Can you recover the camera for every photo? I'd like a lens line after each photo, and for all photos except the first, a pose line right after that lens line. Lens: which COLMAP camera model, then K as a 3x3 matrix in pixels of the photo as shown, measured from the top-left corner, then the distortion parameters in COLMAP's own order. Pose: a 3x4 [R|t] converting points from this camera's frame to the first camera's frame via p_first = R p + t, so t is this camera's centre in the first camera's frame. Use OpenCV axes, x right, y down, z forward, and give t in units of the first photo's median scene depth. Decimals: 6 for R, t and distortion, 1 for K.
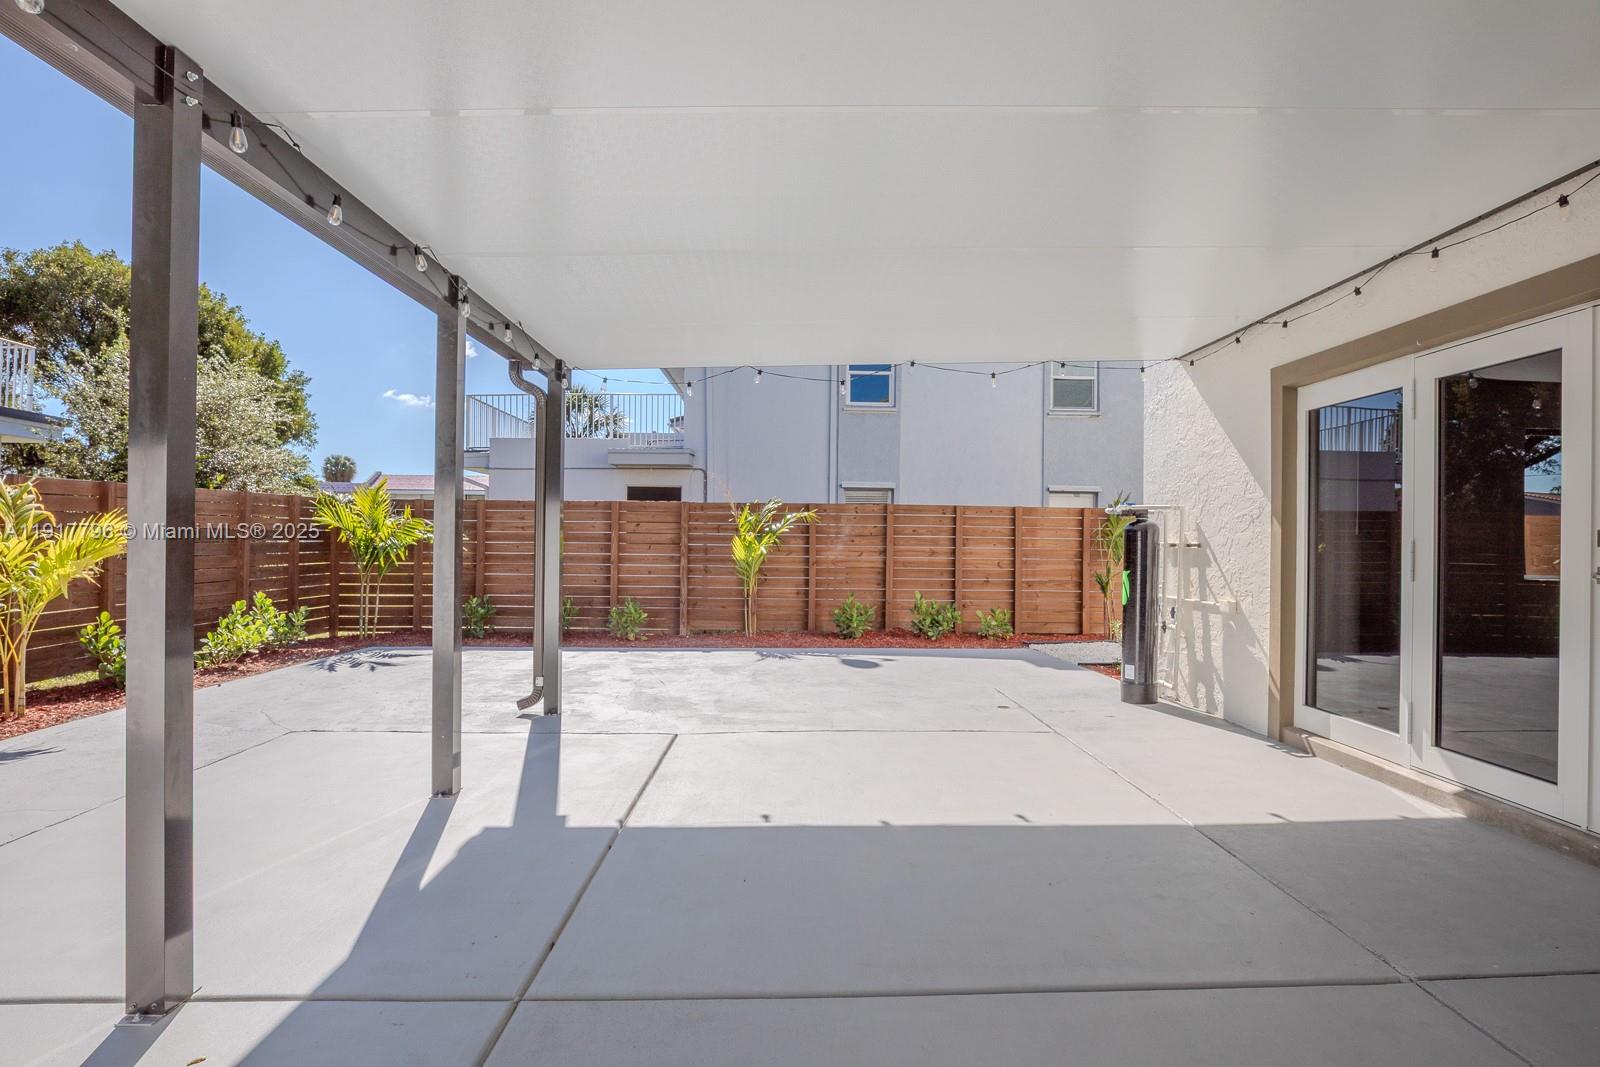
lens RADIAL K [[834.4, 0, 810.7], [0, 834.4, 535.2], [0, 0, 1]] dist [0.003901, 0.000500]
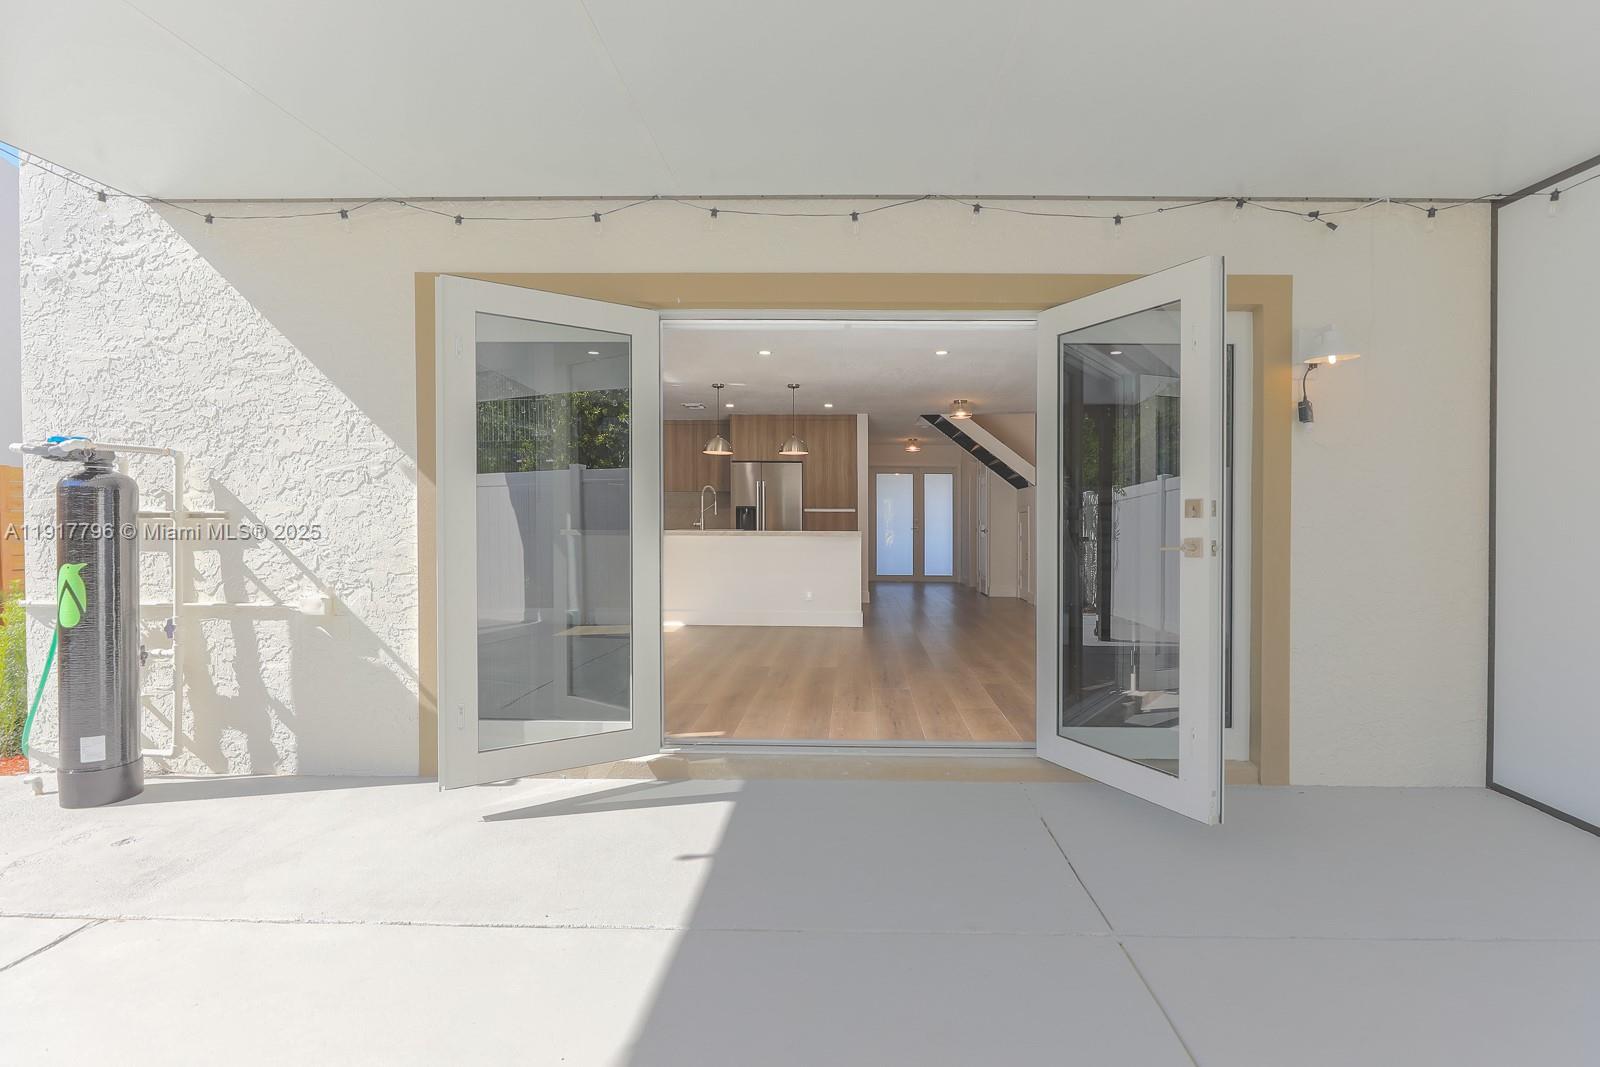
lens RADIAL K [[714.7, 0, 803.2], [0, 714.7, 530.8], [0, 0, 1]] dist [-0.002015, -0.001433]
pose [[0.064190, -0.016222, 0.997806, -0.046099], [-0.011465, 0.999790, 0.016992, 0.010103], [-0.997872, -0.012530, 0.063991, 0.551961]]
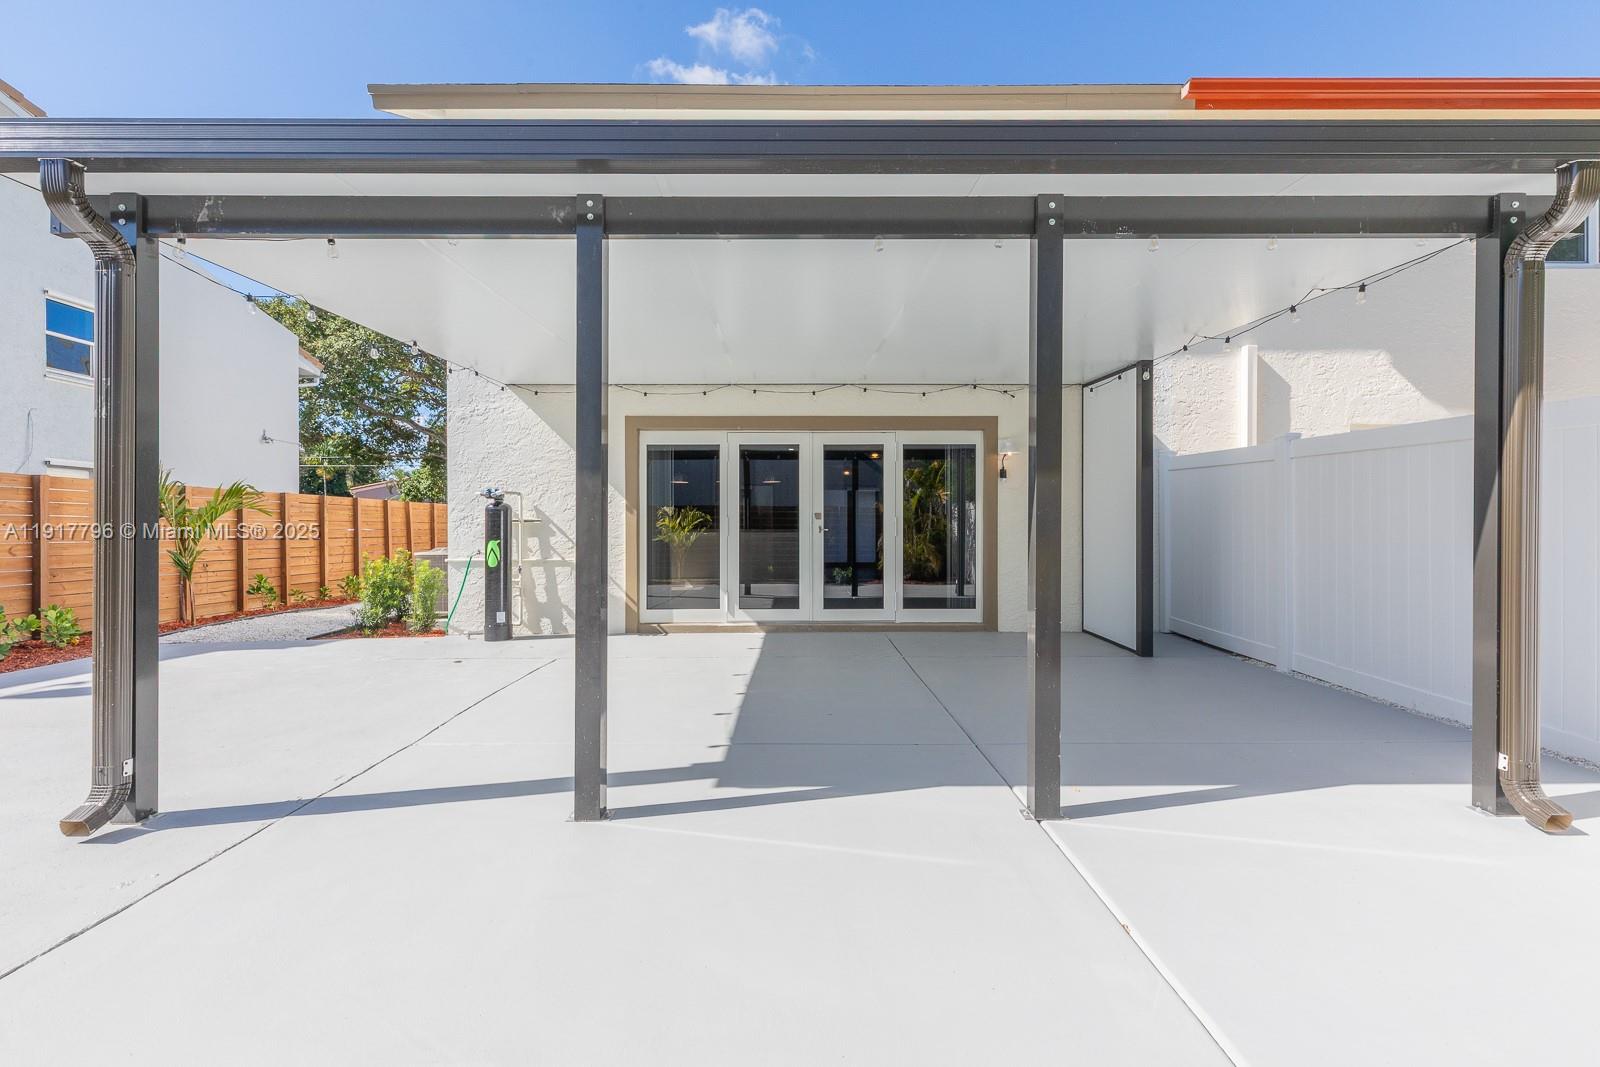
lens RADIAL K [[714.7, 0, 808.4], [0, 714.7, 527.0], [0, 0, 1]] dist [-0.002015, -0.001433]
pose [[0.031287, -0.013391, 0.999421, -0.784825], [-0.004512, 0.999898, 0.013538, 0.004202], [-0.999500, -0.004933, 0.031223, 0.518689]]
